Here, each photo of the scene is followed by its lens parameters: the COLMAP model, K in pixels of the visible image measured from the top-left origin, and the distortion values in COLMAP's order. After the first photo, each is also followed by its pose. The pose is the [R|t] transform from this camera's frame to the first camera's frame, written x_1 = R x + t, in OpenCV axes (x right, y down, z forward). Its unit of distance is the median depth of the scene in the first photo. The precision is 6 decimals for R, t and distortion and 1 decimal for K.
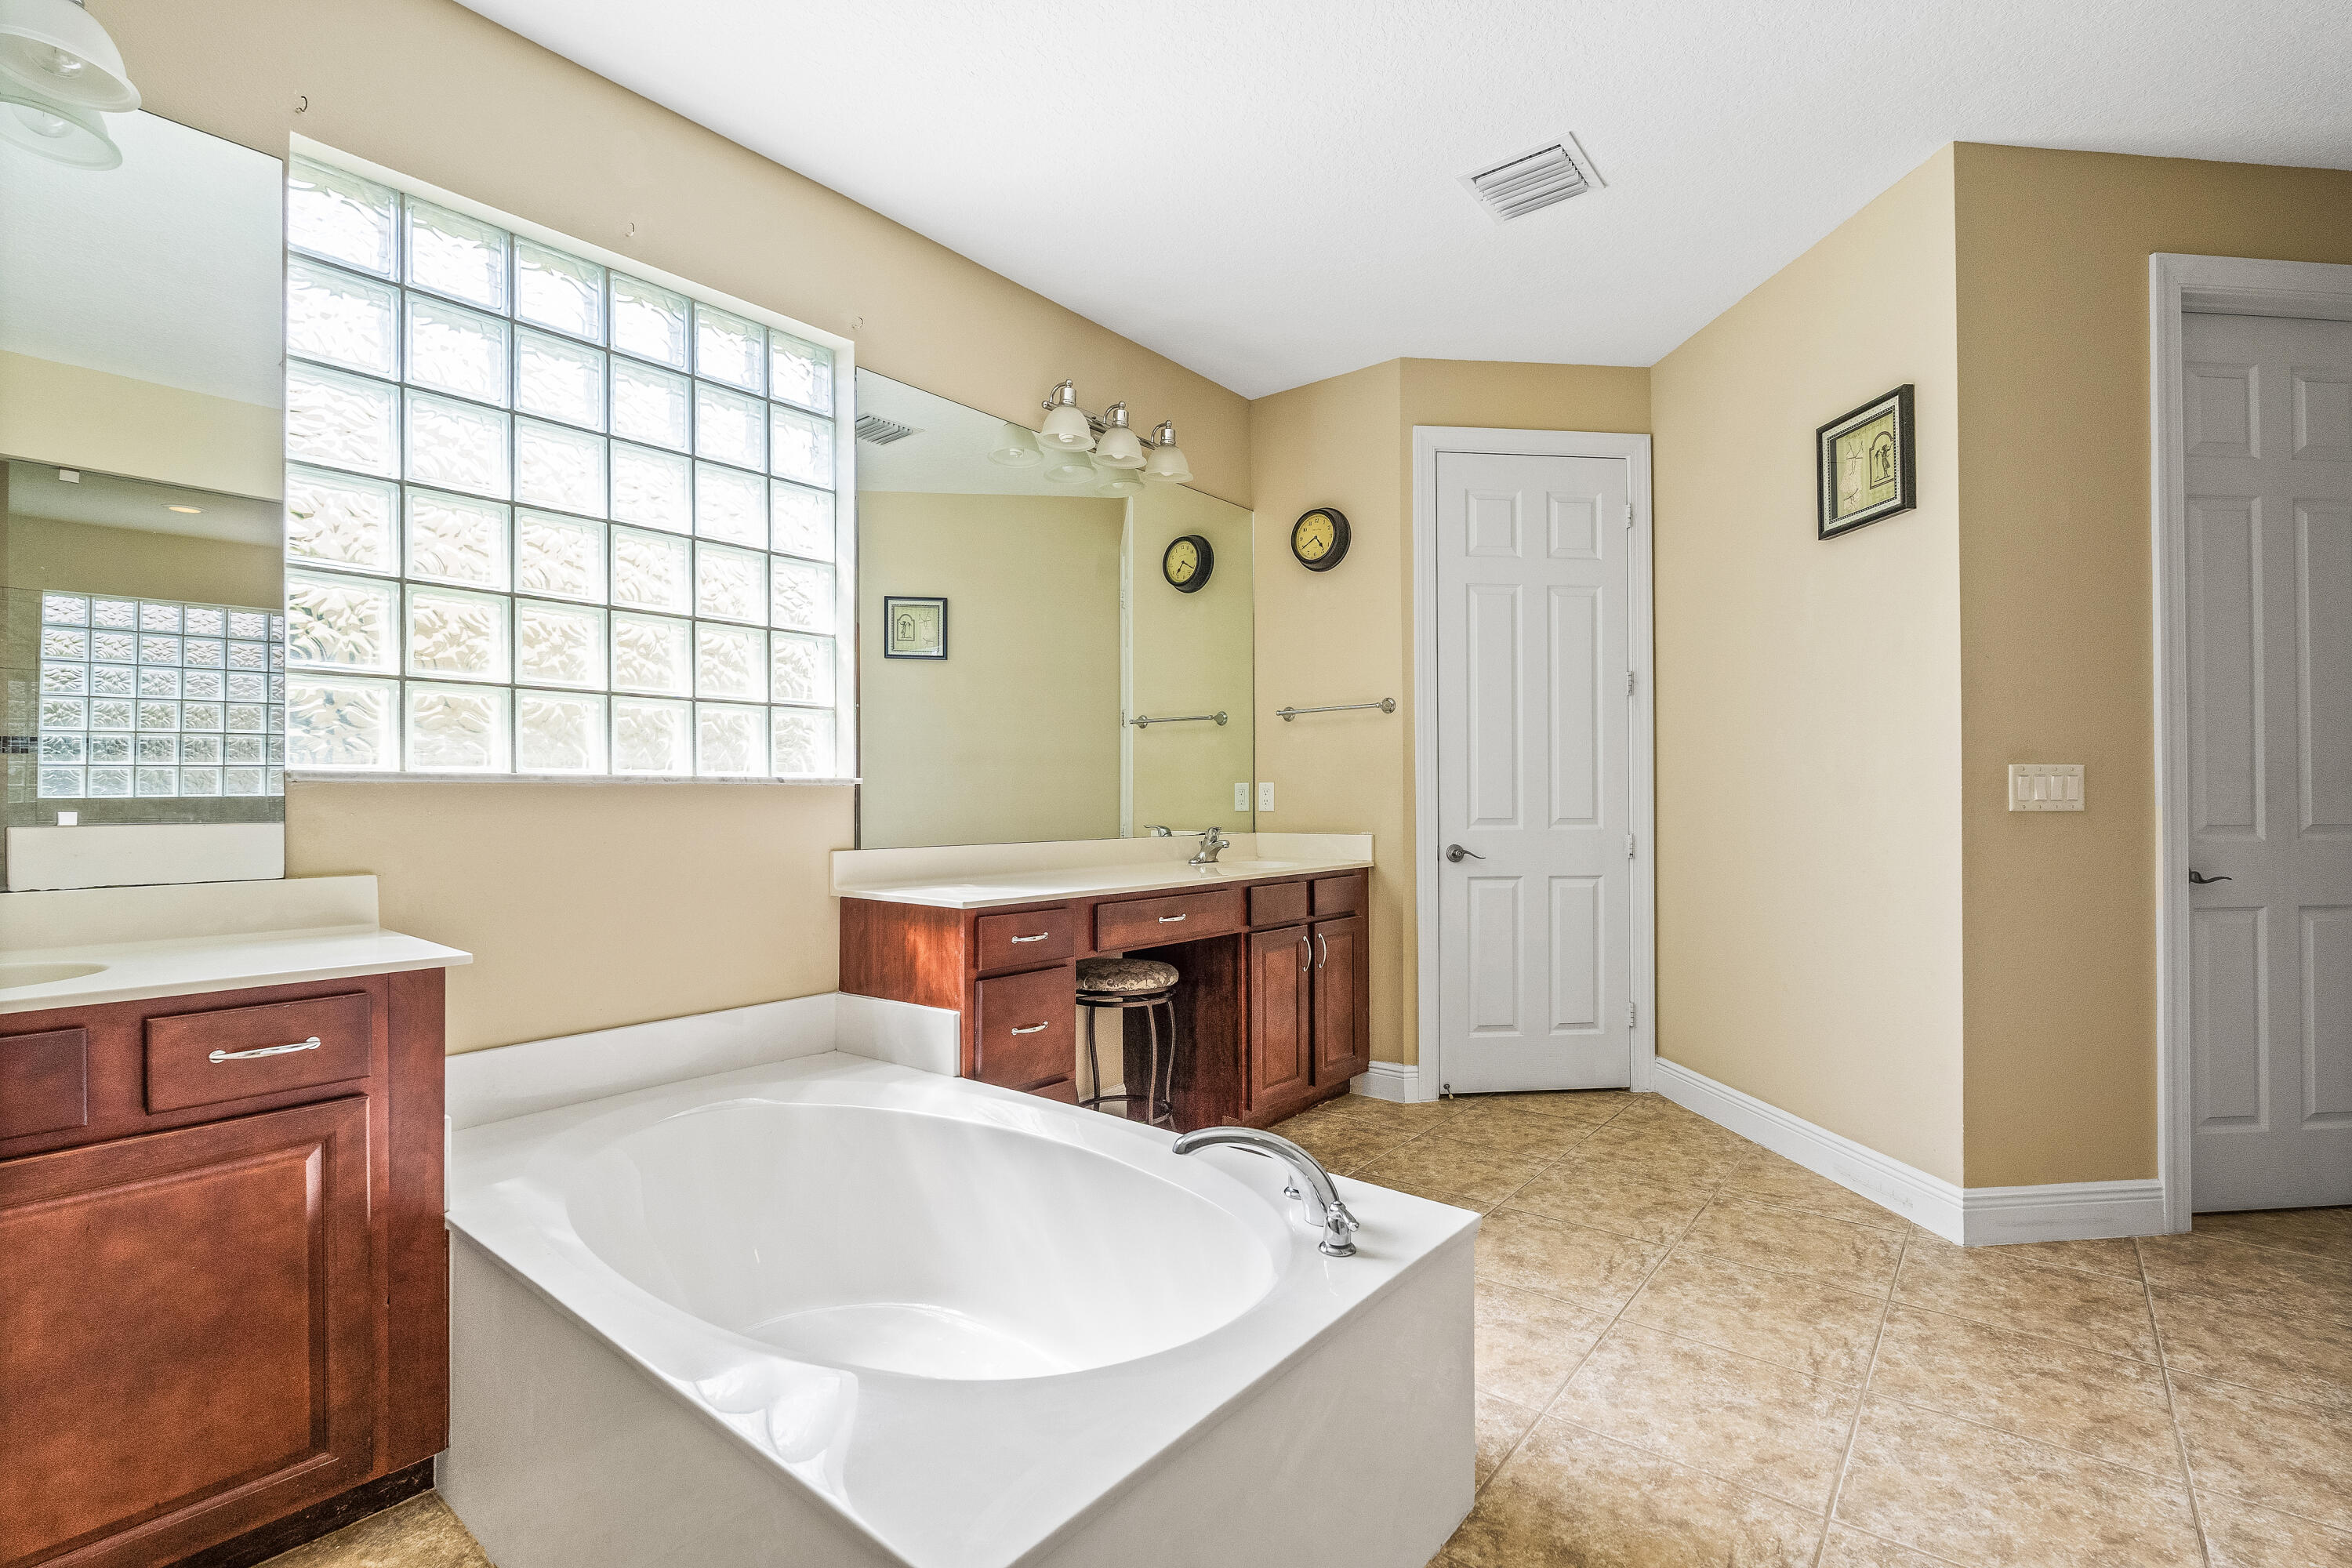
lens RADIAL K [[1050.1, 0, 1174.2], [0, 1050.1, 795.8], [0, 0, 1]] dist [-0.006761, -0.000183]
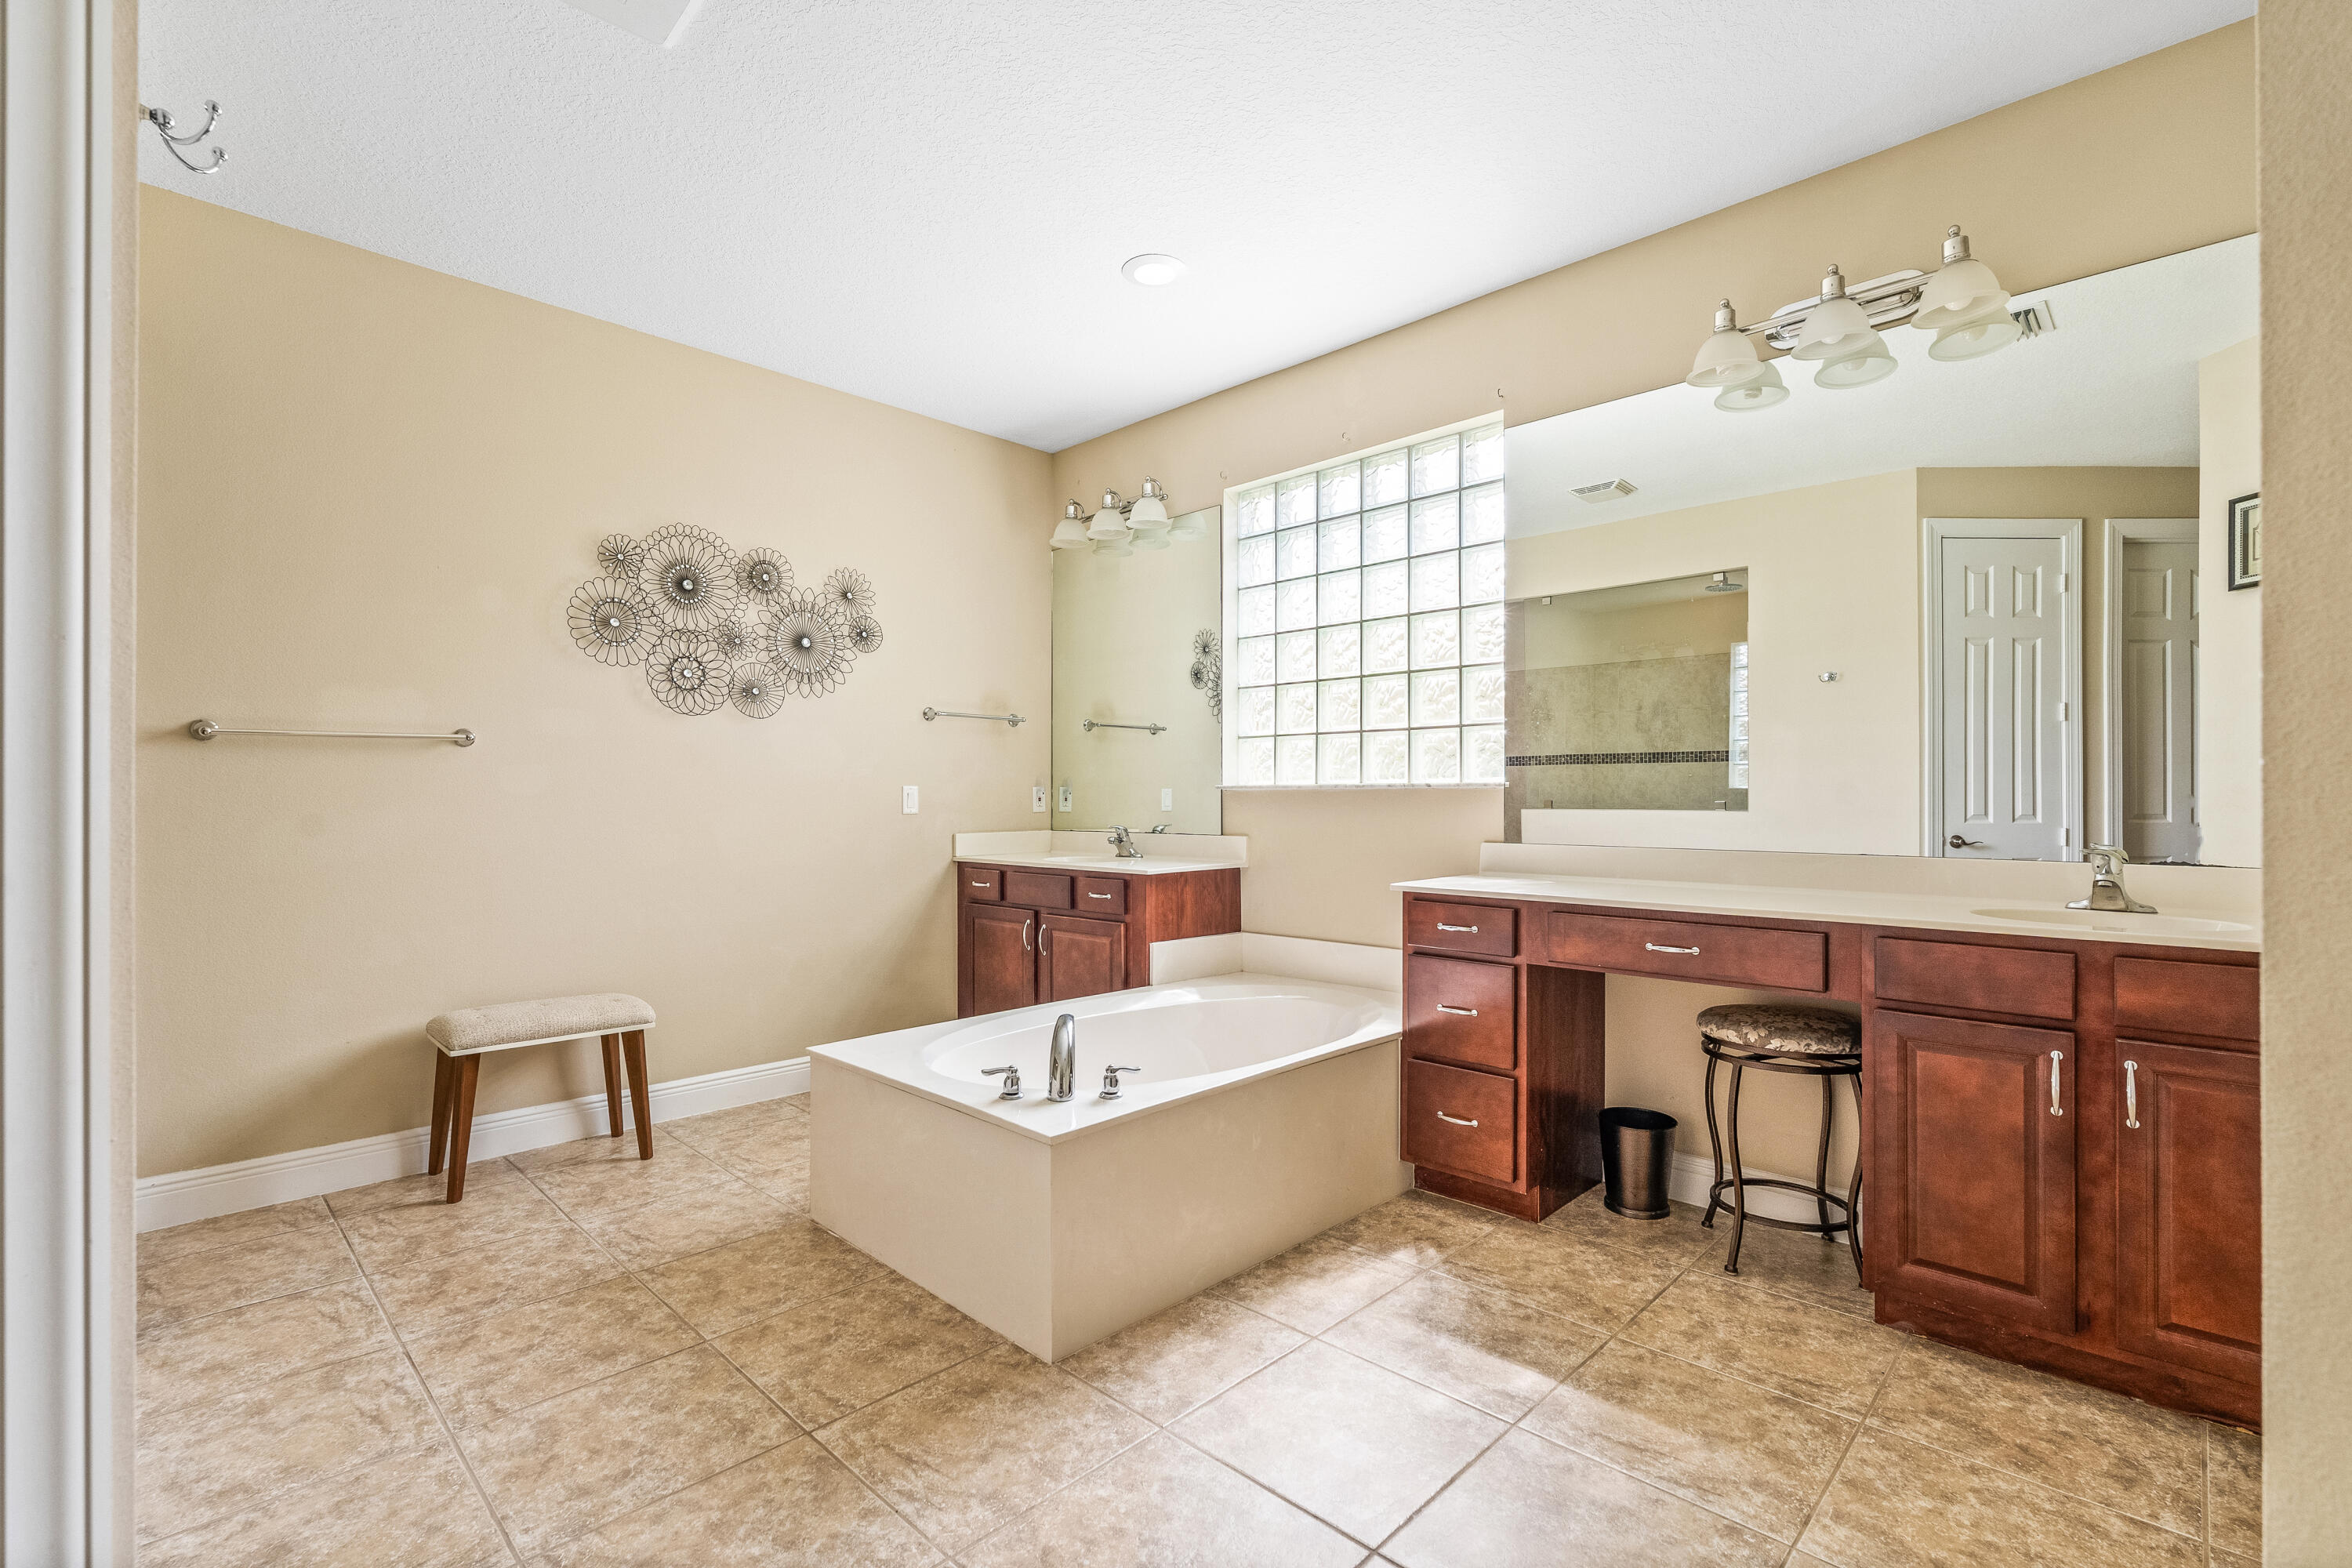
lens RADIAL K [[1050.1, 0, 1181.3], [0, 1050.1, 791.0], [0, 0, 1]] dist [-0.006761, -0.000183]
pose [[-0.088648, -0.000284, -0.996063, 0.976837], [0.008799, 0.999961, -0.001068, -0.008855], [0.996024, -0.008859, -0.088642, 0.811486]]
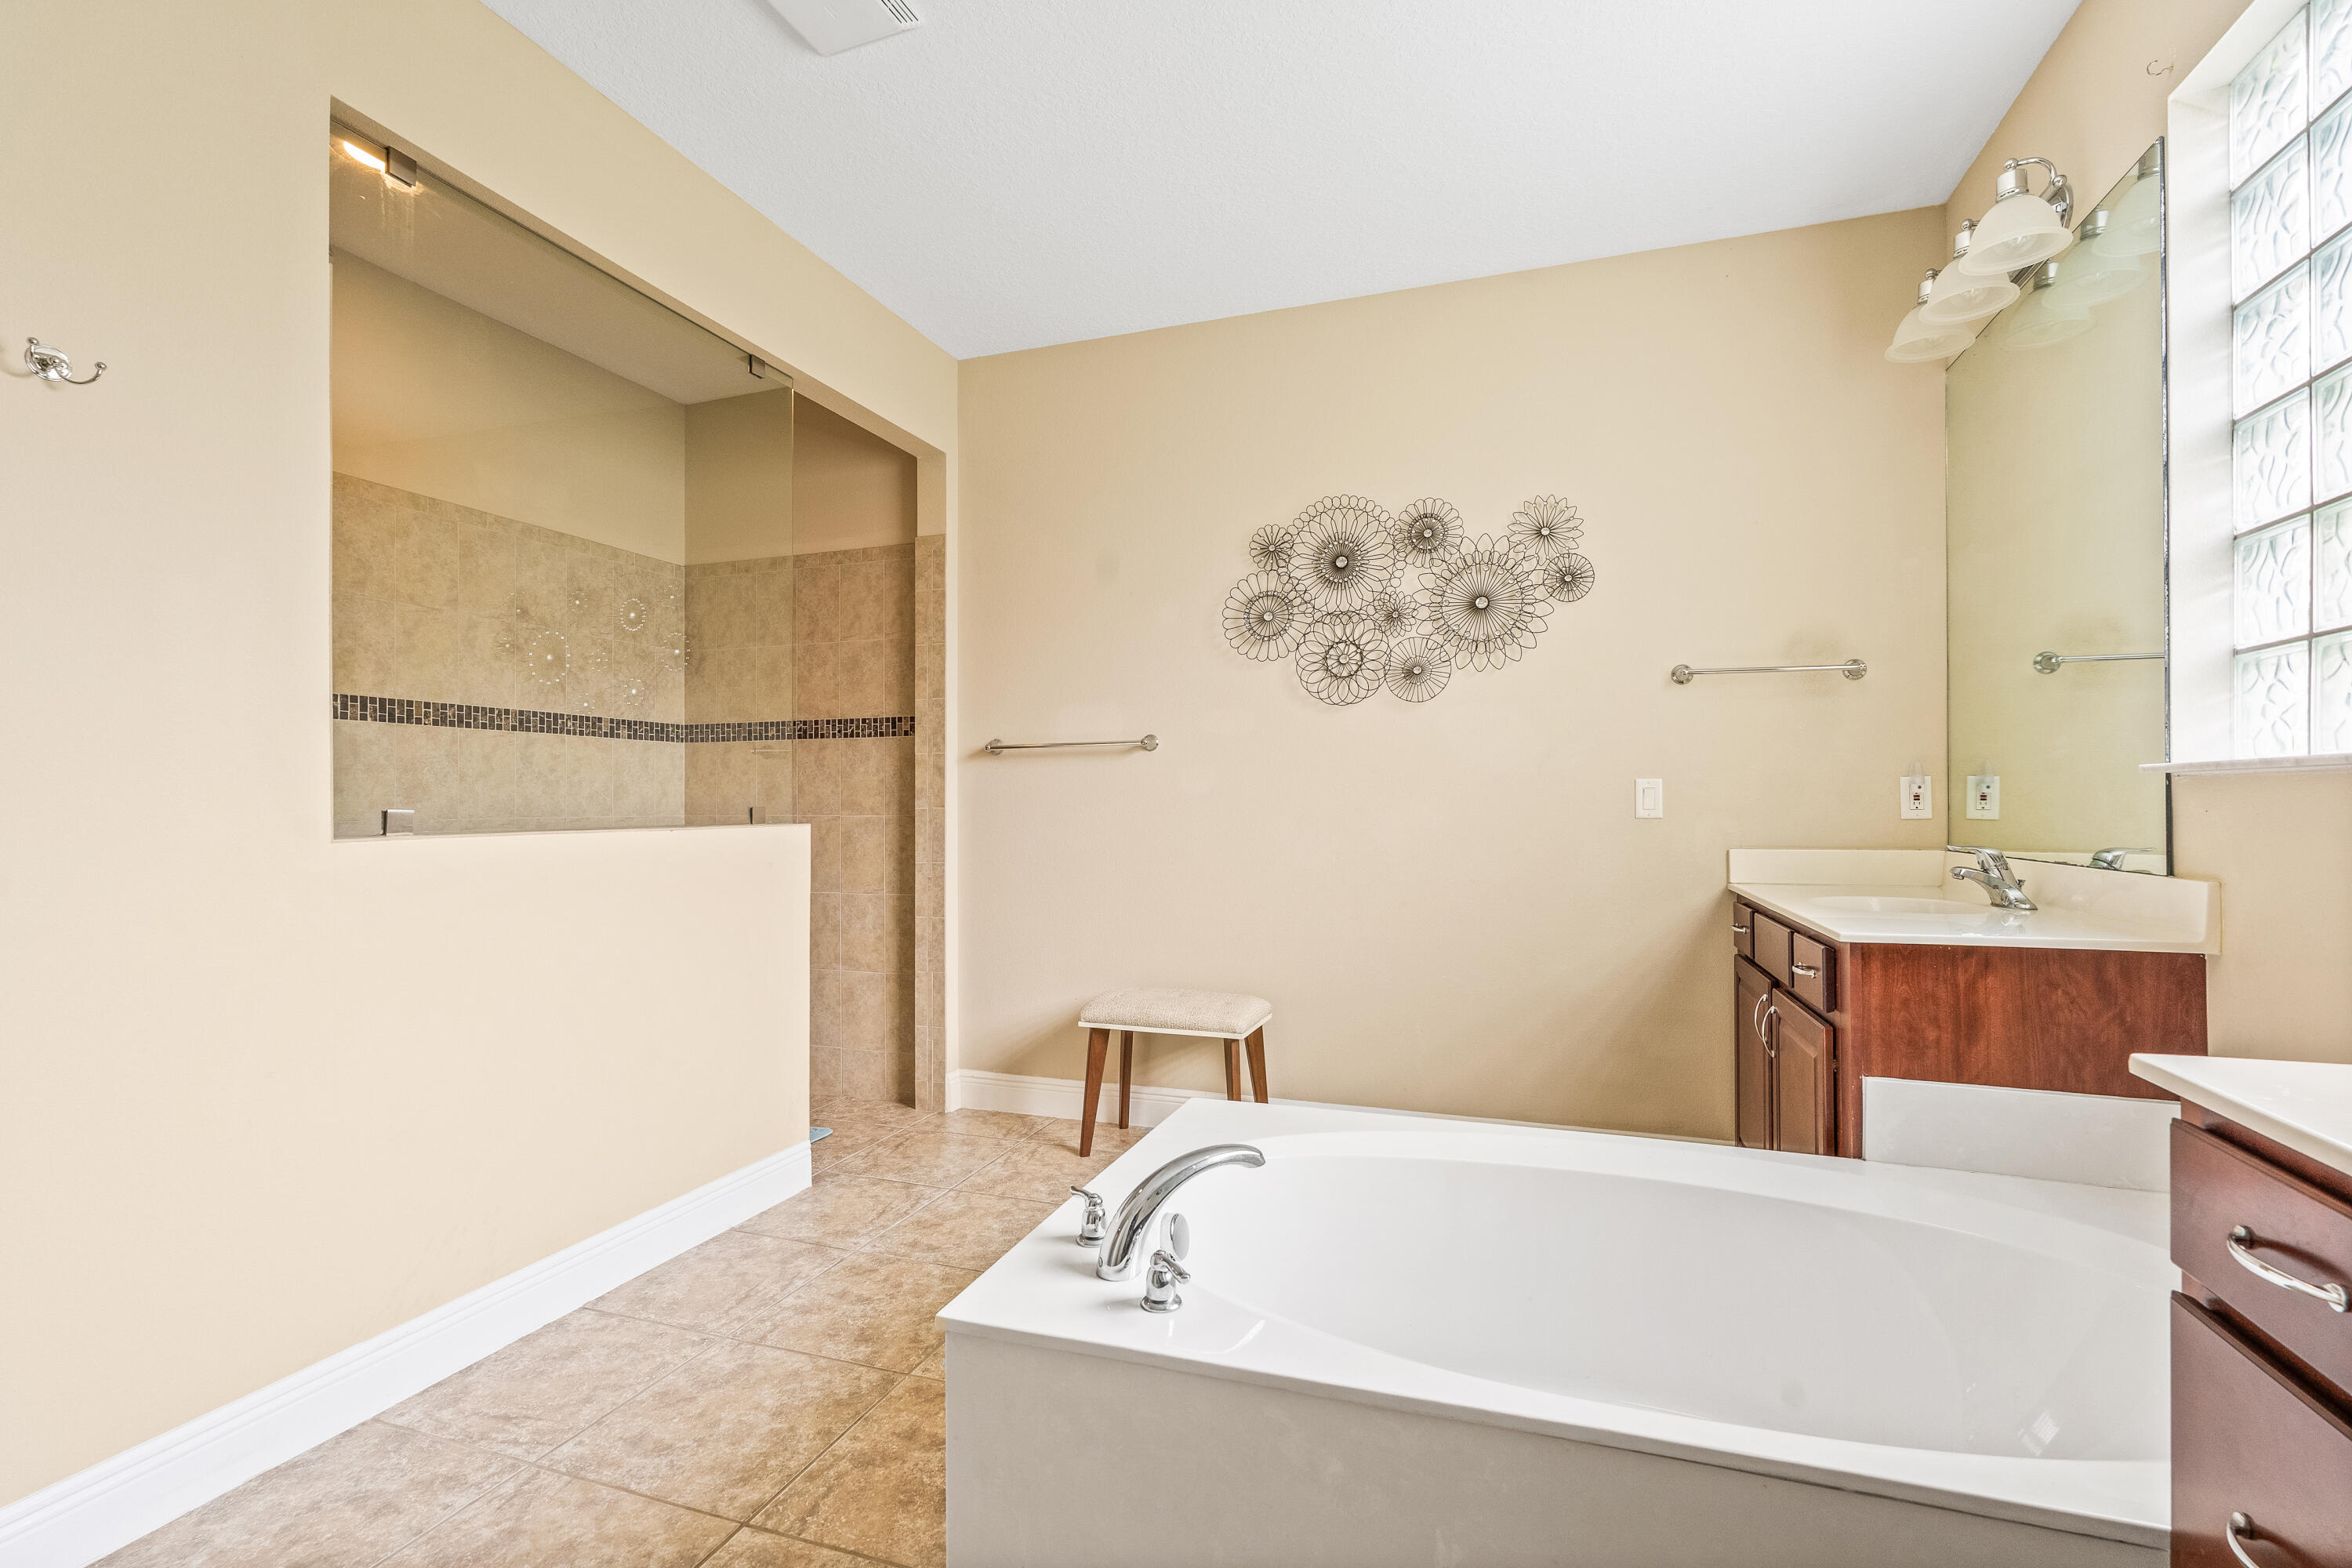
lens RADIAL K [[1050.1, 0, 1177.6], [0, 1050.1, 796.8], [0, 0, 1]] dist [-0.006761, -0.000183]
pose [[-0.940603, 0.005844, -0.339458, 0.283468], [0.010077, 0.999892, -0.010708, 0.004533], [0.339358, -0.013493, -0.940560, 1.150067]]
